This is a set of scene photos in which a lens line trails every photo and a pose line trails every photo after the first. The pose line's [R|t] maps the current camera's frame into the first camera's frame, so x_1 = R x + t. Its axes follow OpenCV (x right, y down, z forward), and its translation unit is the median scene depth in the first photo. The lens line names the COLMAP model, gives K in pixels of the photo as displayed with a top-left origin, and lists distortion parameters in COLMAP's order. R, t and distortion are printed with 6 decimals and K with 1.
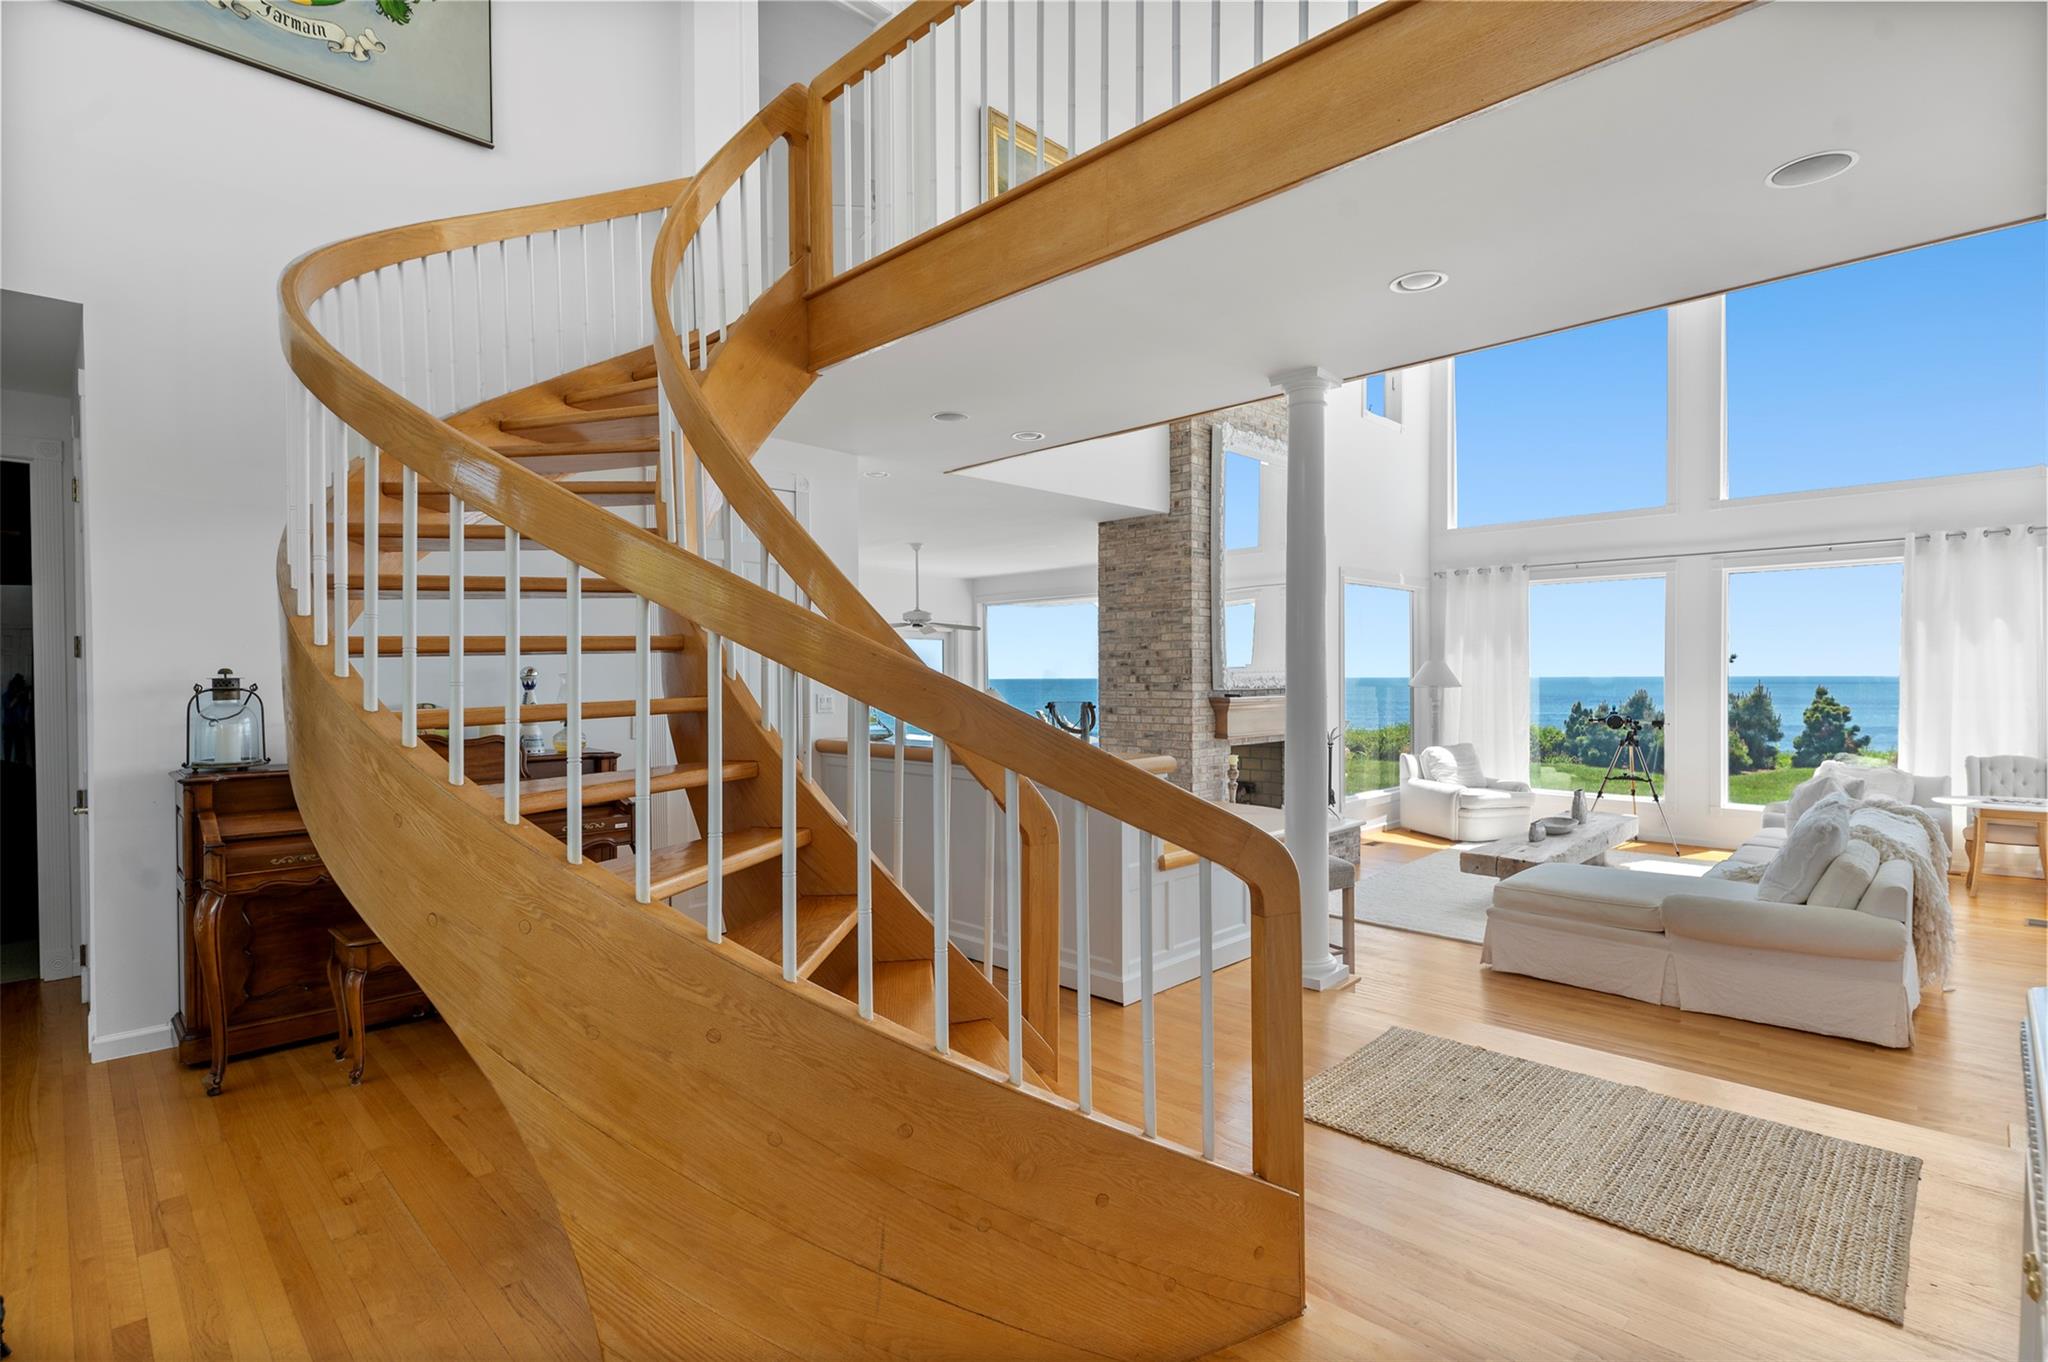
lens RADIAL K [[978.6, 0, 1026.3], [0, 978.6, 690.0], [0, 0, 1]] dist [-0.000150, -0.000081]
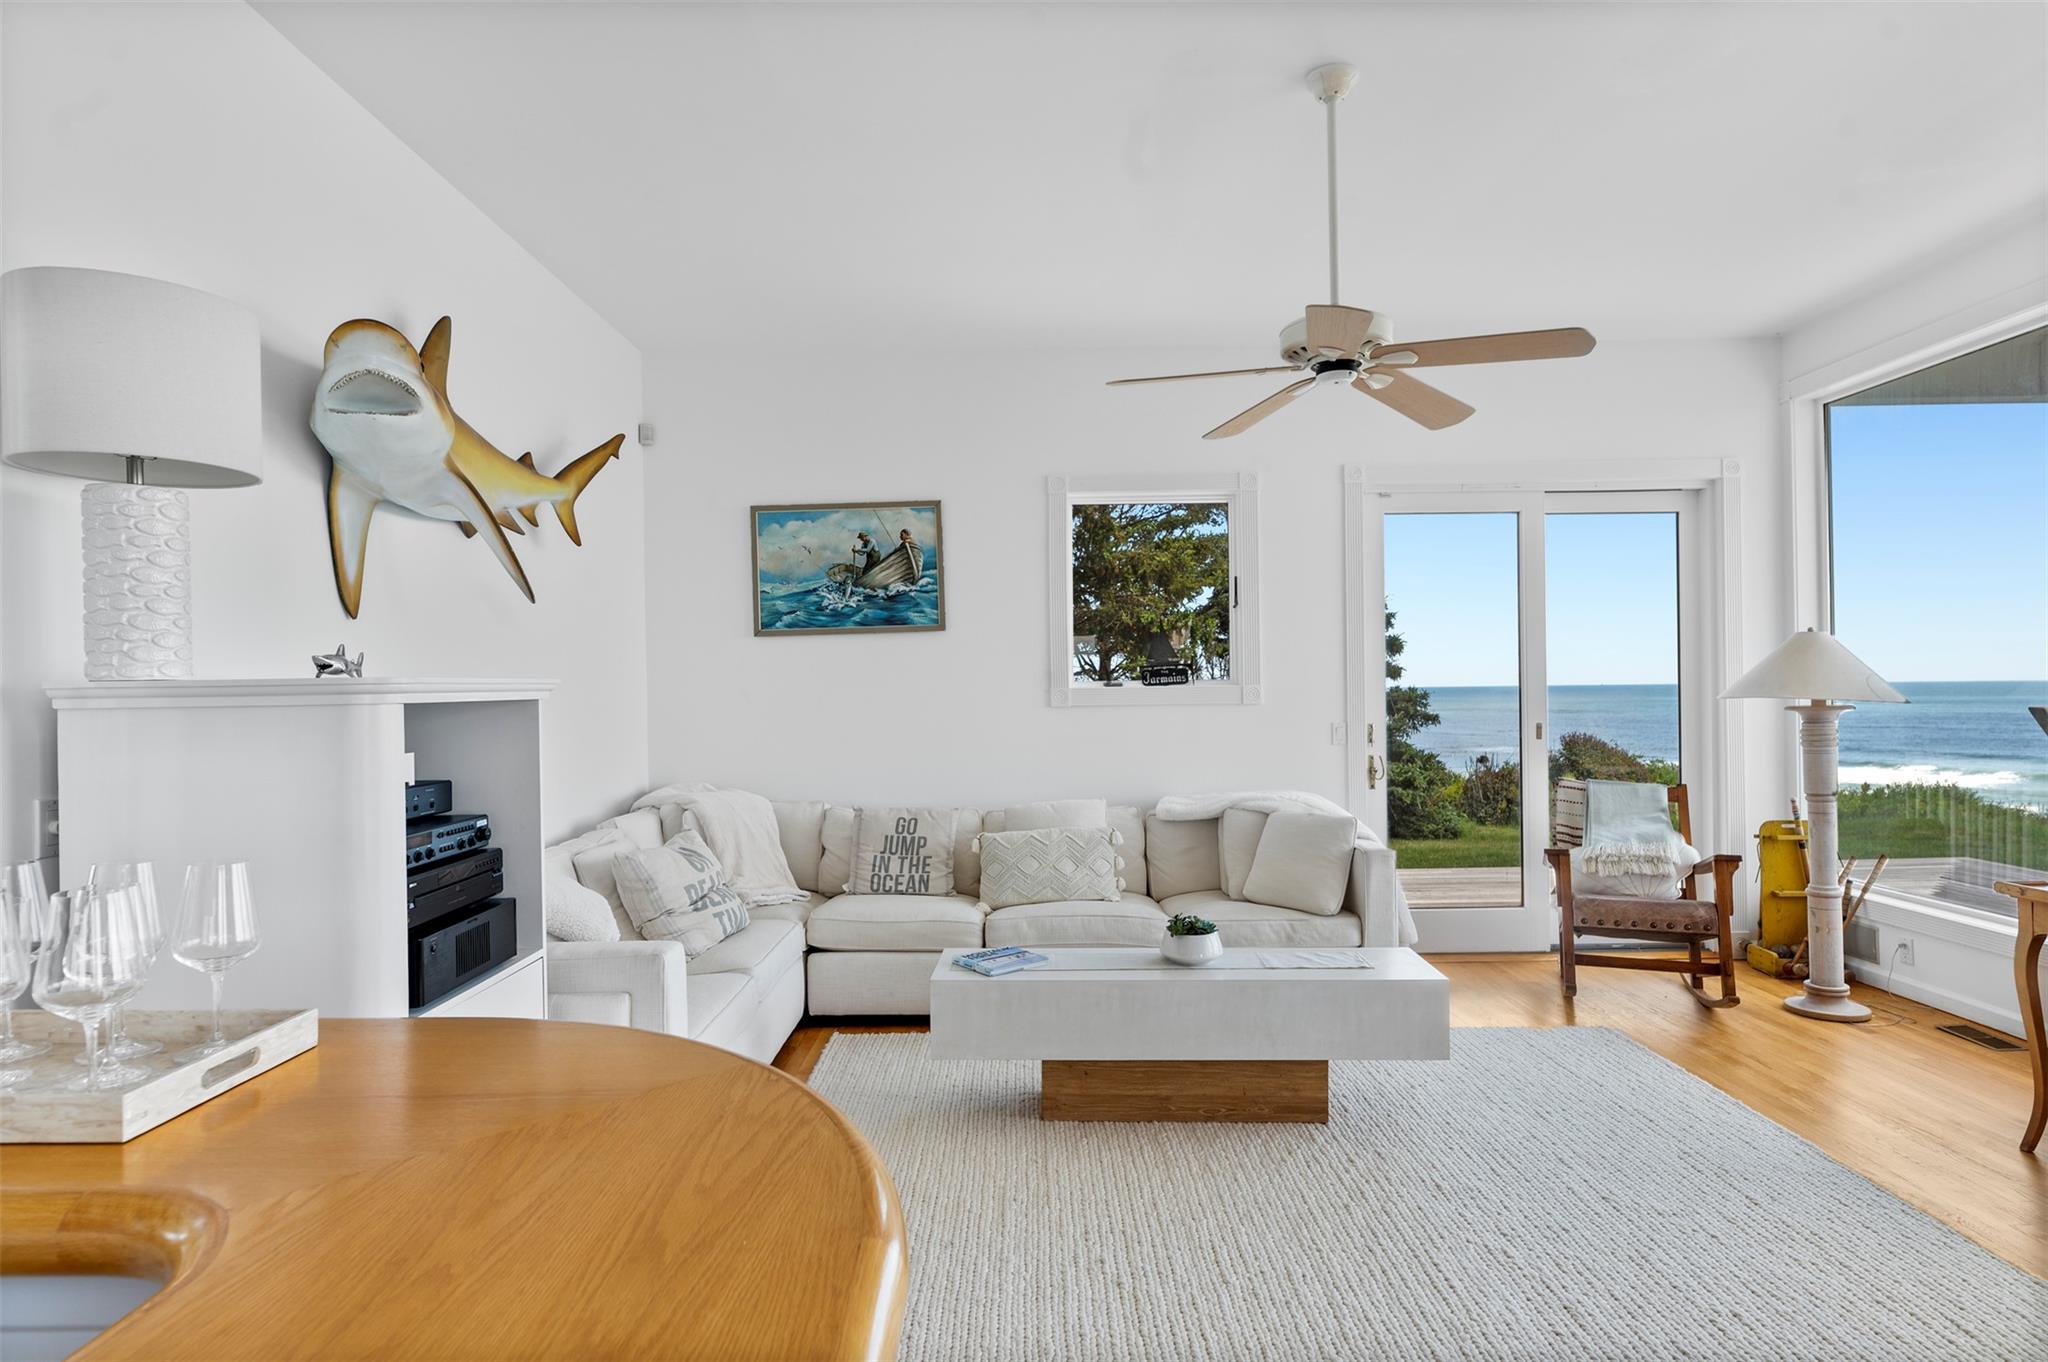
lens RADIAL K [[1092.1, 0, 1027.1], [0, 1092.1, 686.7], [0, 0, 1]] dist [0.001413, 0.000571]
pose [[0.708758, -0.003659, -0.705442, 0.052028], [-0.002029, 0.999972, -0.007224, 0.031529], [0.705448, 0.006551, 0.708731, 0.871985]]
